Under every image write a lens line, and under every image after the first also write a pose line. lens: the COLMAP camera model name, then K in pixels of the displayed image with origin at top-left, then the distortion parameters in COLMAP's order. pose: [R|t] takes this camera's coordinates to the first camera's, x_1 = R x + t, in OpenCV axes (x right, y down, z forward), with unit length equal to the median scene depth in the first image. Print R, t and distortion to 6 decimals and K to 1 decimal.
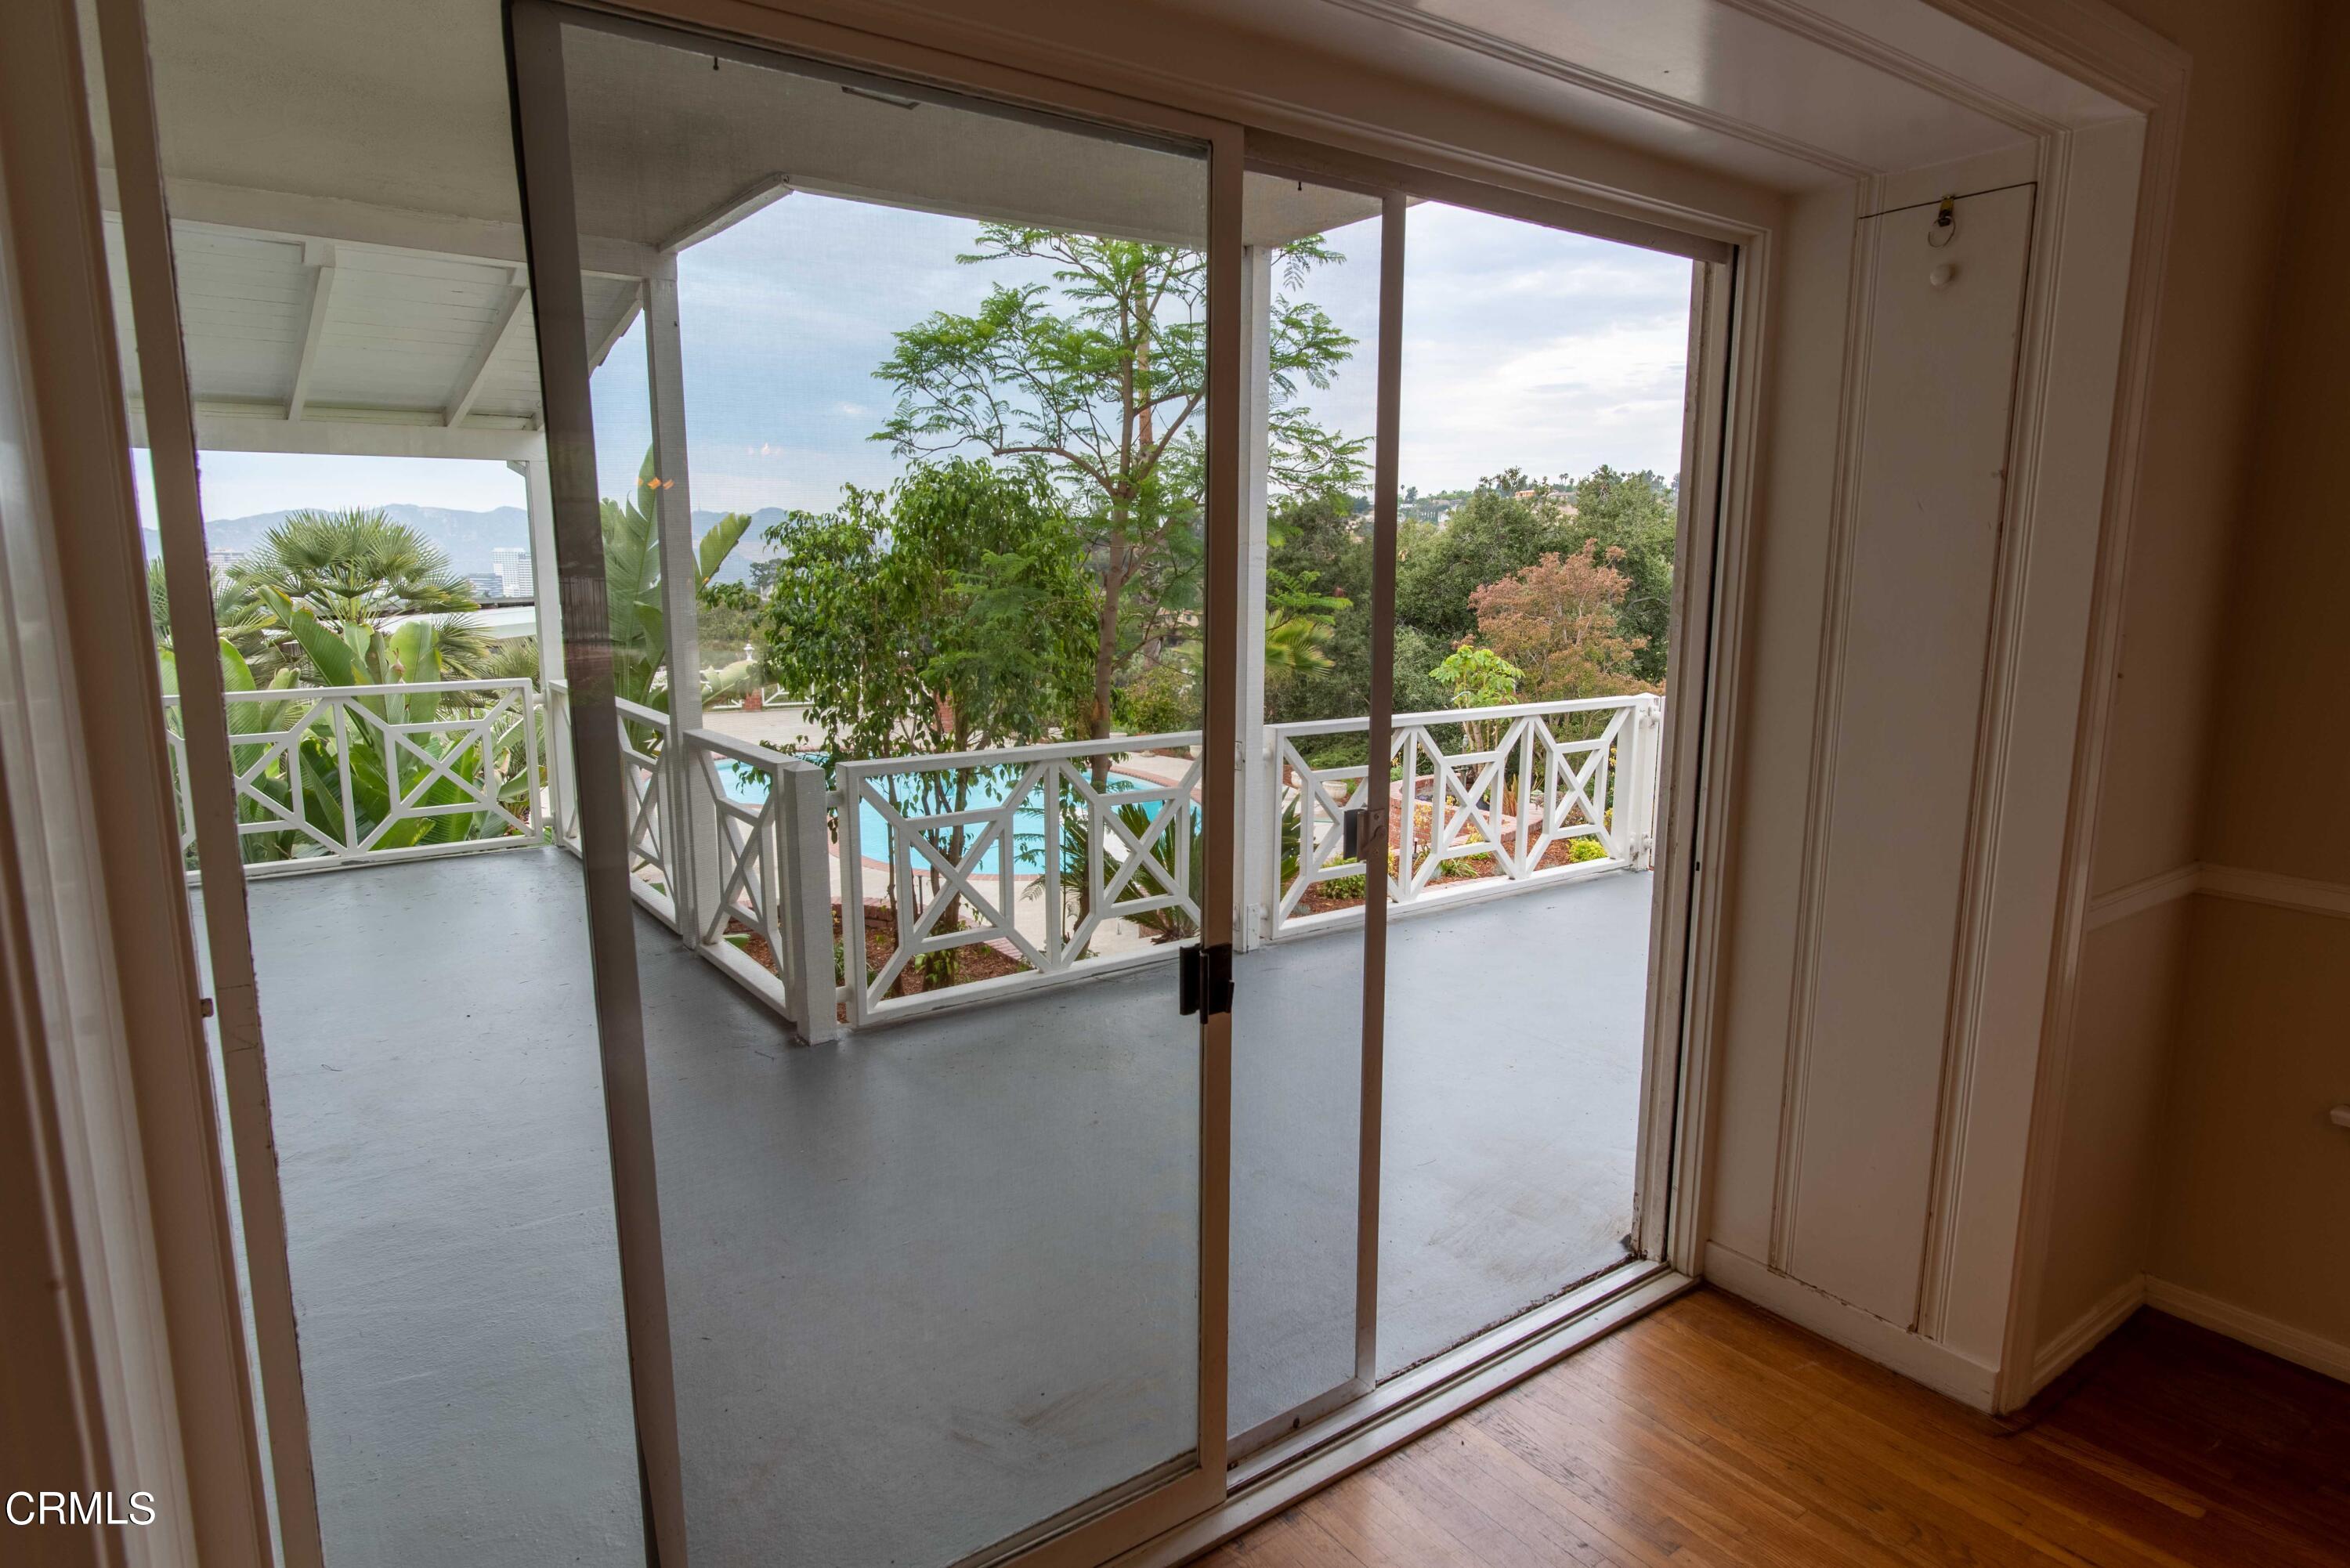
lens RADIAL K [[1369.3, 0, 1192.8], [0, 1369.3, 783.4], [0, 0, 1]] dist [-0.004208, -0.002124]
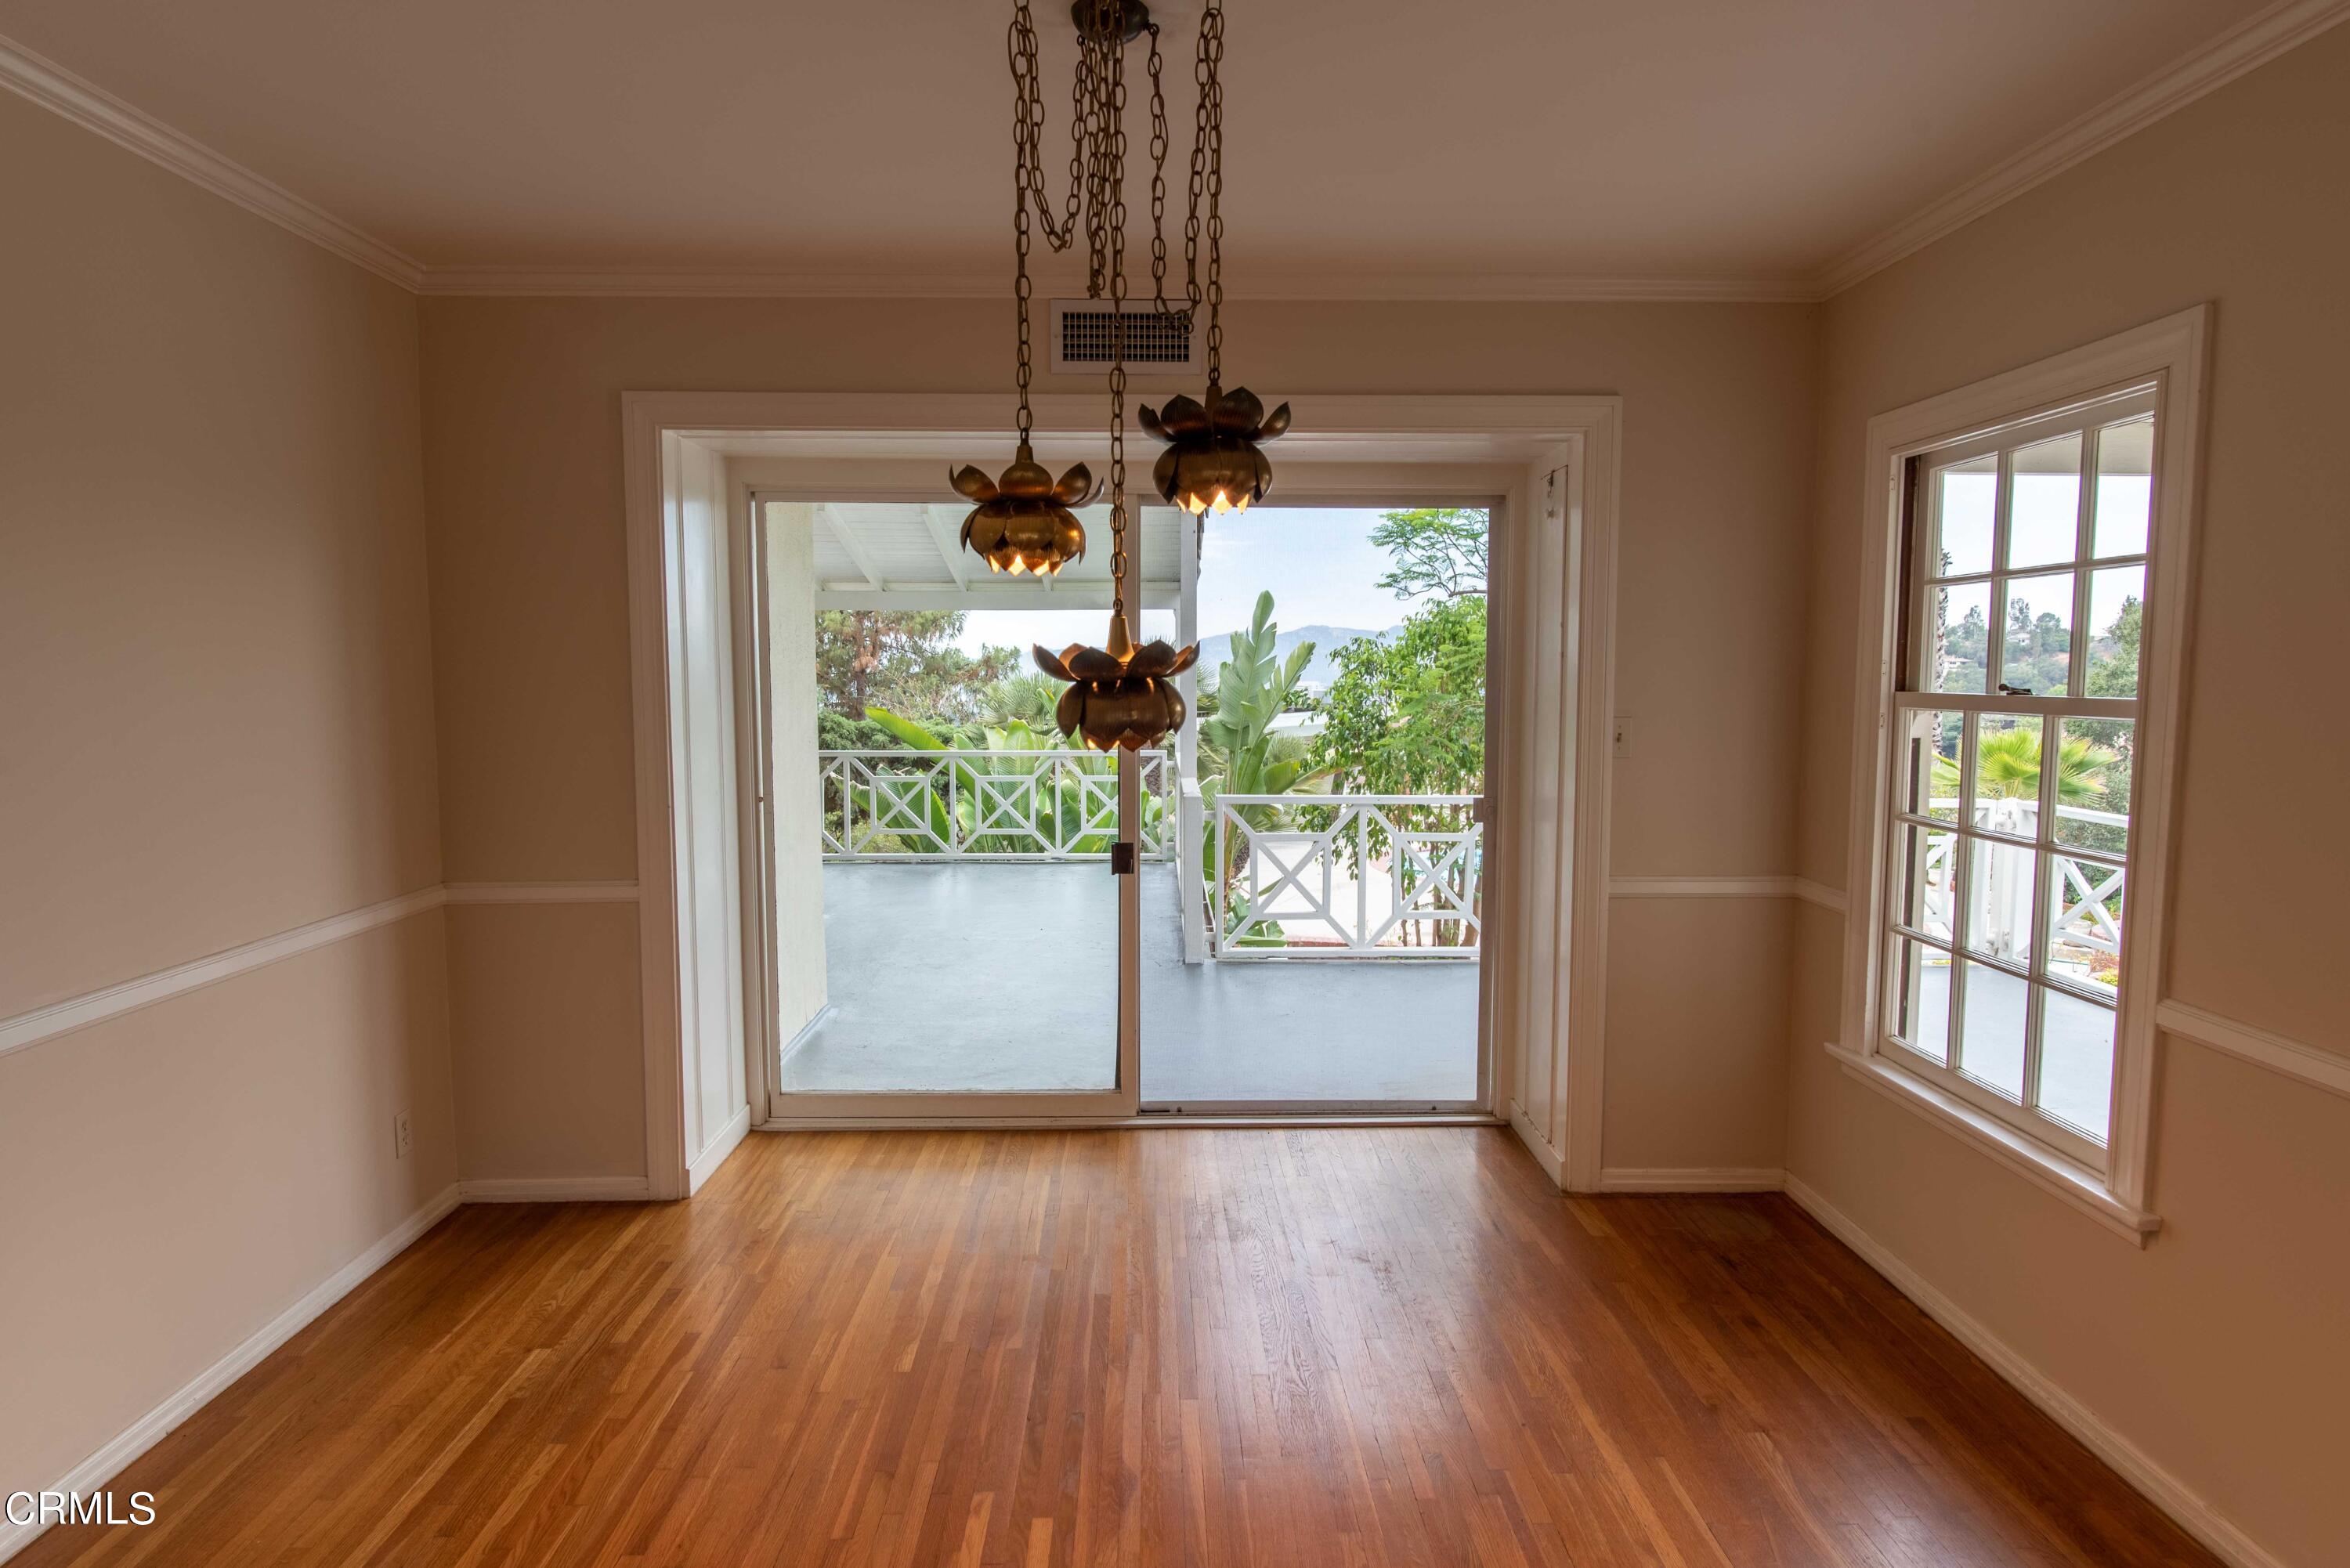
lens RADIAL K [[1369.3, 0, 1164.2], [0, 1369.3, 787.9], [0, 0, 1]] dist [-0.004208, -0.002124]
pose [[0.812091, 0.049456, -0.581431, 1.369480], [-0.093971, 0.994481, -0.046661, 0.124386], [0.575915, 0.092530, 0.812256, -0.799932]]
